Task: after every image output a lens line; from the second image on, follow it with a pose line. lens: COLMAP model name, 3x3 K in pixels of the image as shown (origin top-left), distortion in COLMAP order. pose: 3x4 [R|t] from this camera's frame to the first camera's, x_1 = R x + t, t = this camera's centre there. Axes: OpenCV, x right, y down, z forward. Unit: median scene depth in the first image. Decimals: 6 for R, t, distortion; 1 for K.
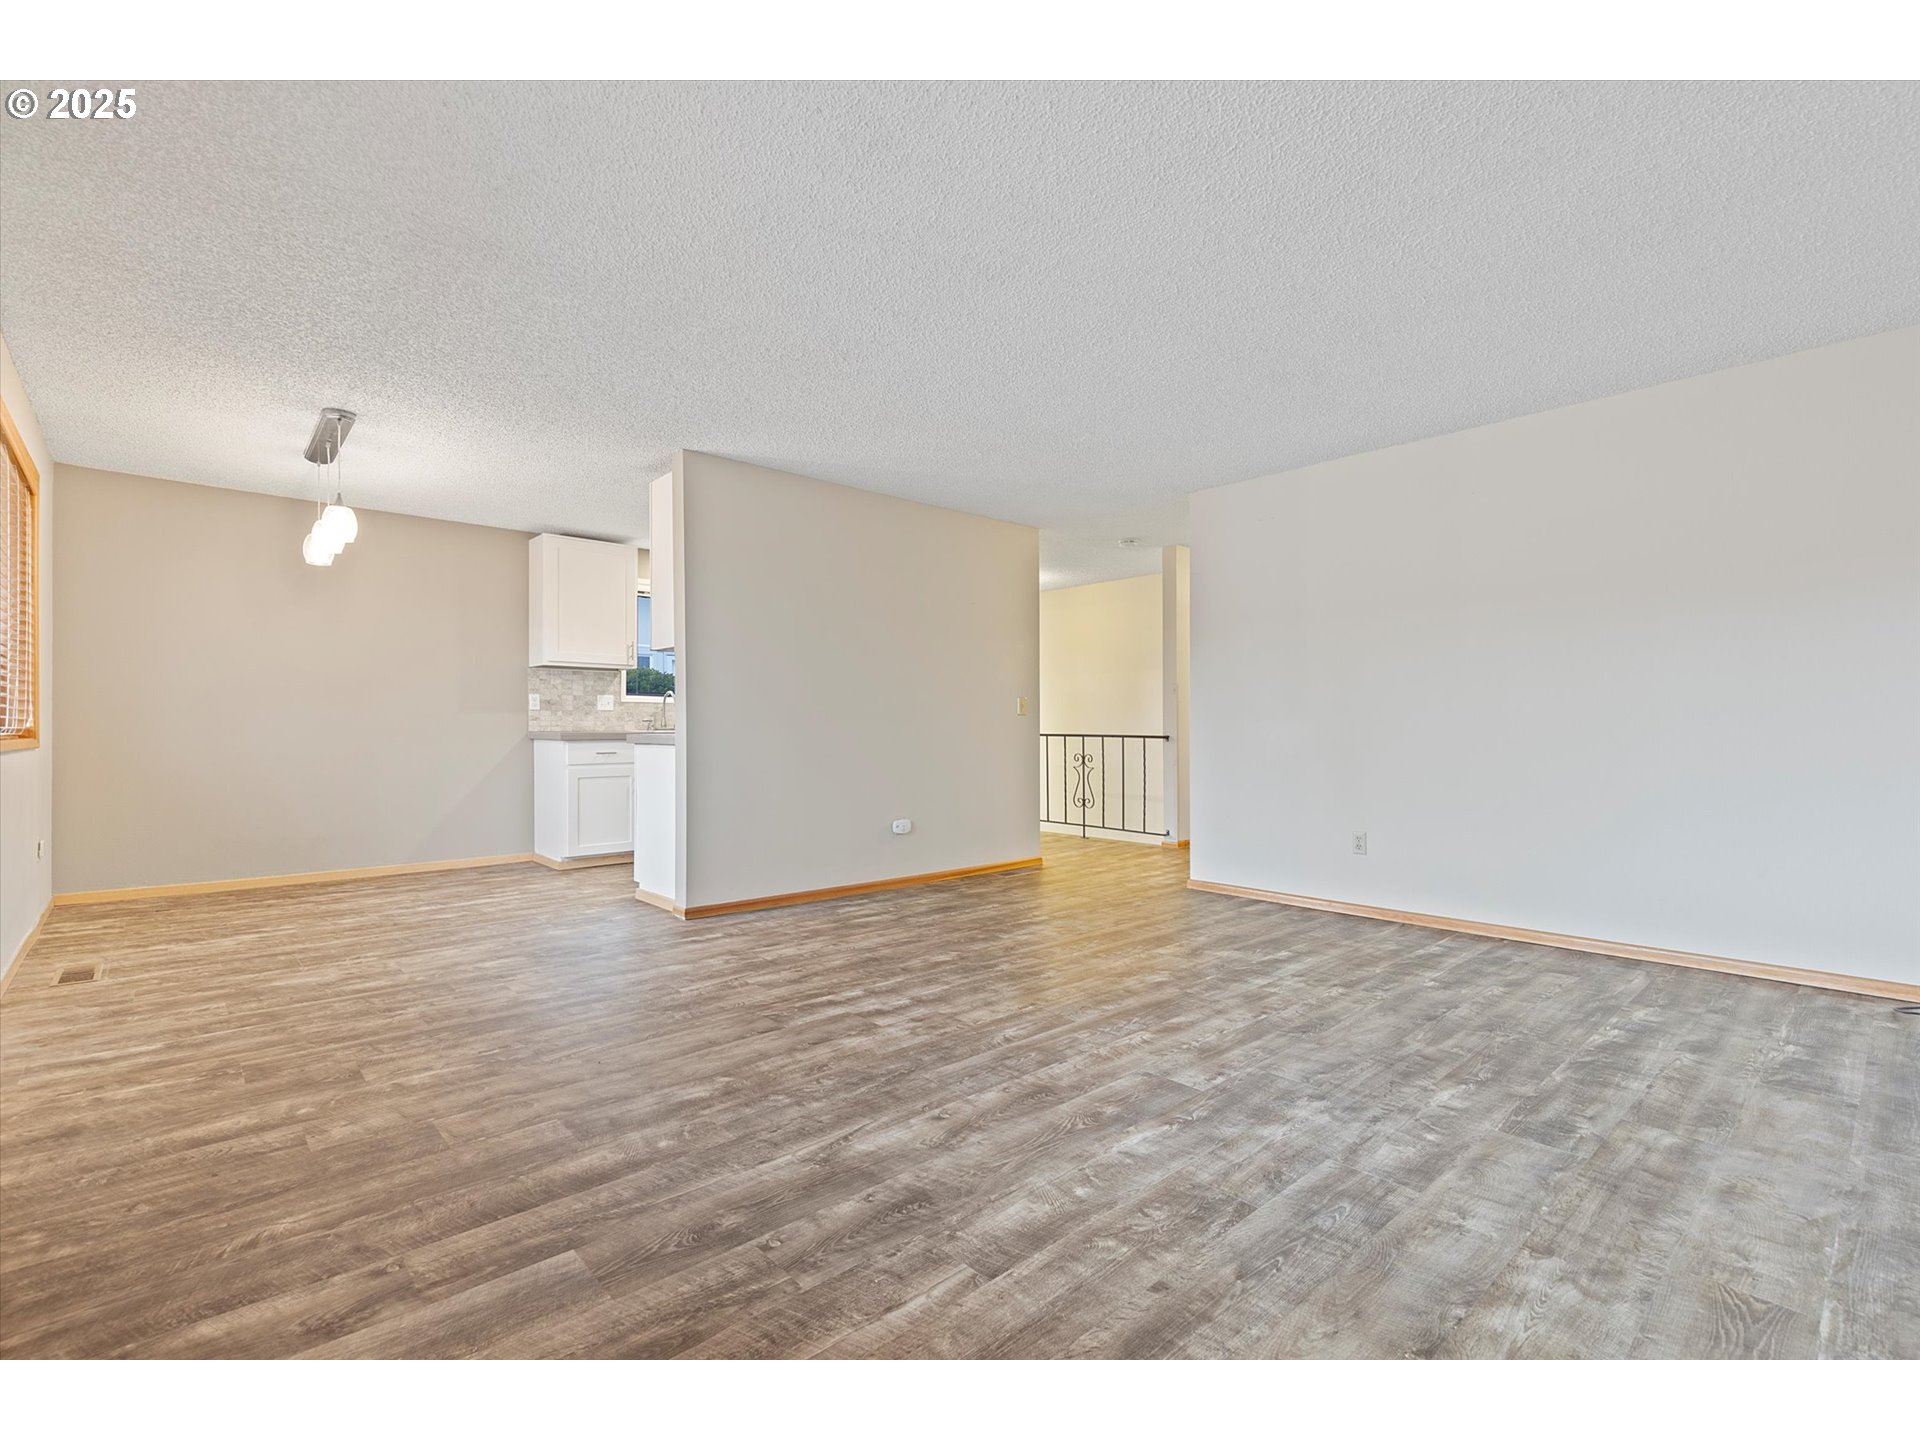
lens RADIAL K [[879.0, 0, 949.8], [0, 879.0, 719.4], [0, 0, 1]] dist [0.009045, -0.001321]
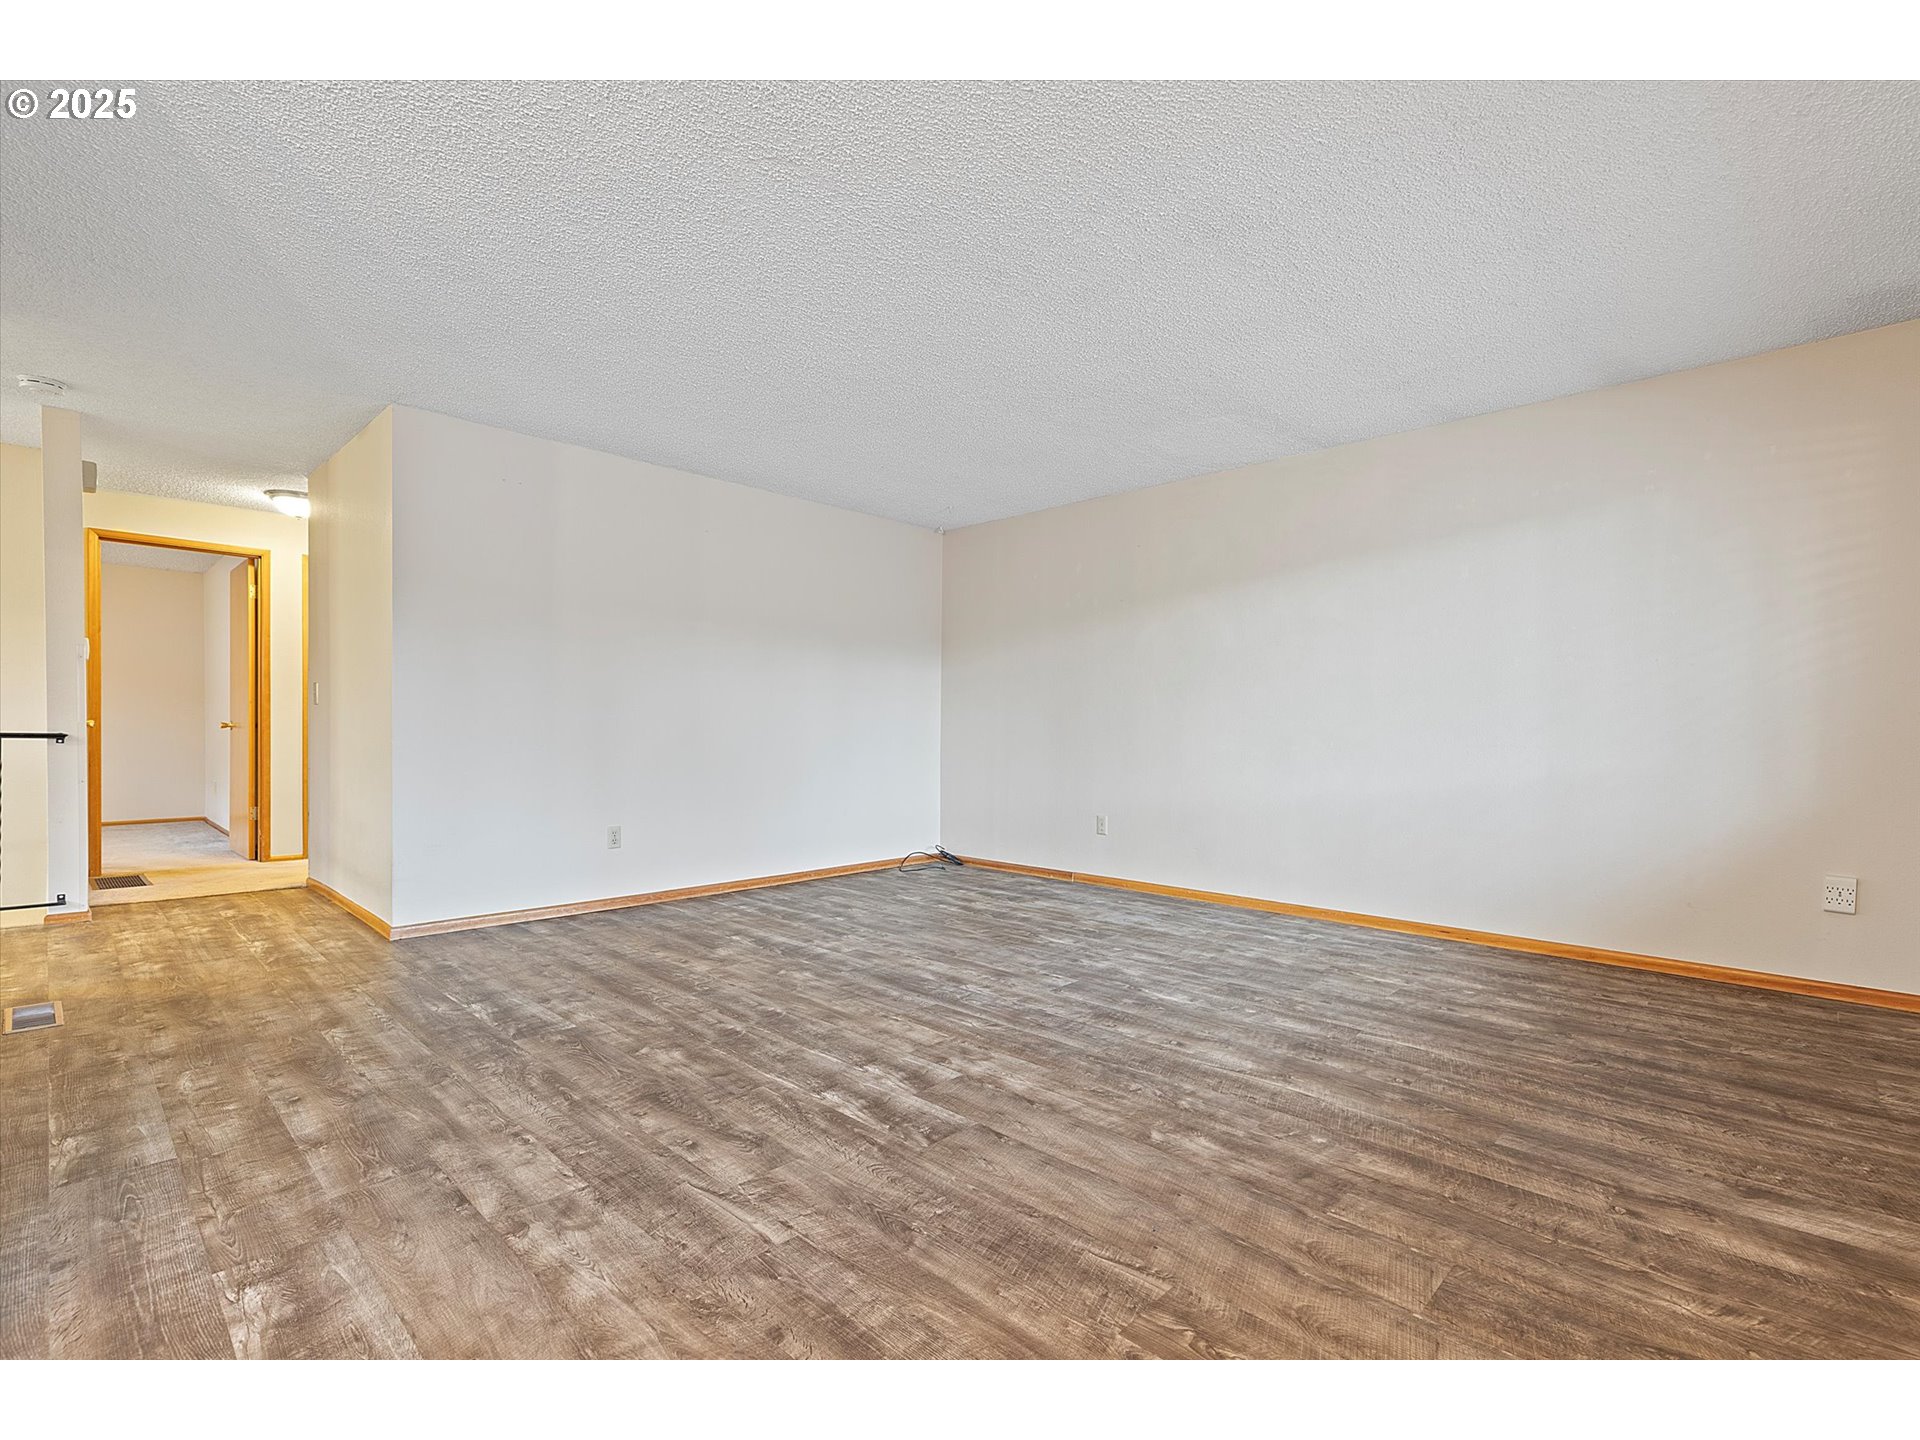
lens RADIAL K [[879.0, 0, 963.0], [0, 879.0, 731.2], [0, 0, 1]] dist [0.009045, -0.001321]
pose [[-0.071893, -0.003638, 0.997406, -0.924215], [-0.019166, 0.999814, 0.002265, 0.008540], [-0.997228, -0.018953, -0.071949, 1.050893]]
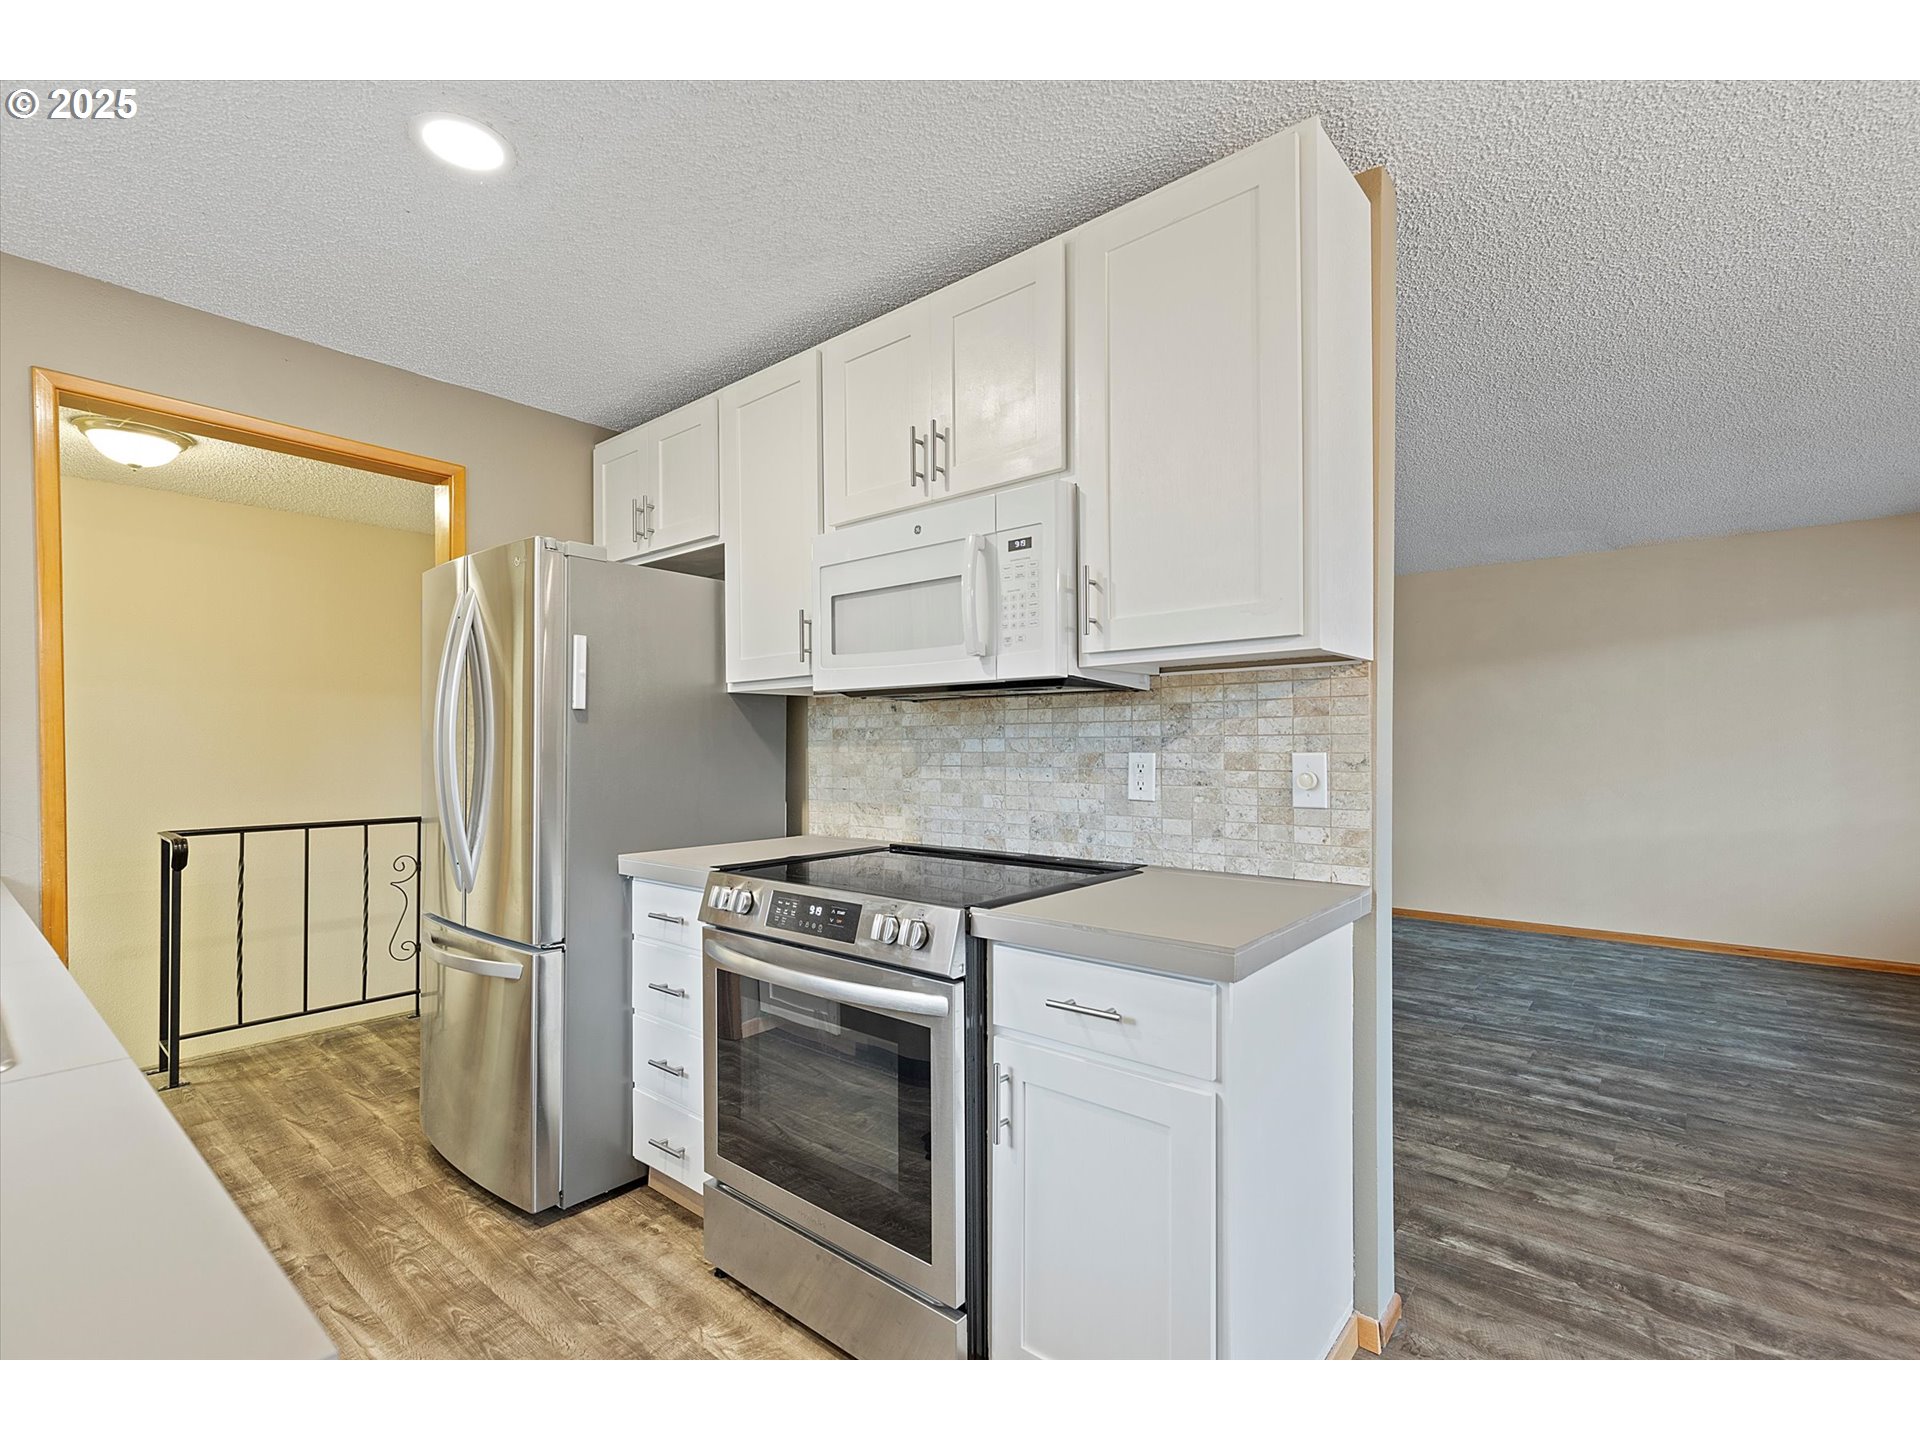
lens RADIAL K [[879.0, 0, 952.9], [0, 879.0, 738.4], [0, 0, 1]] dist [0.009045, -0.001321]
pose [[-0.145598, 0.003813, 0.989336, -1.067443], [-0.007555, 0.999959, -0.004965, -0.077536], [-0.989315, -0.008197, -0.145563, 1.965389]]
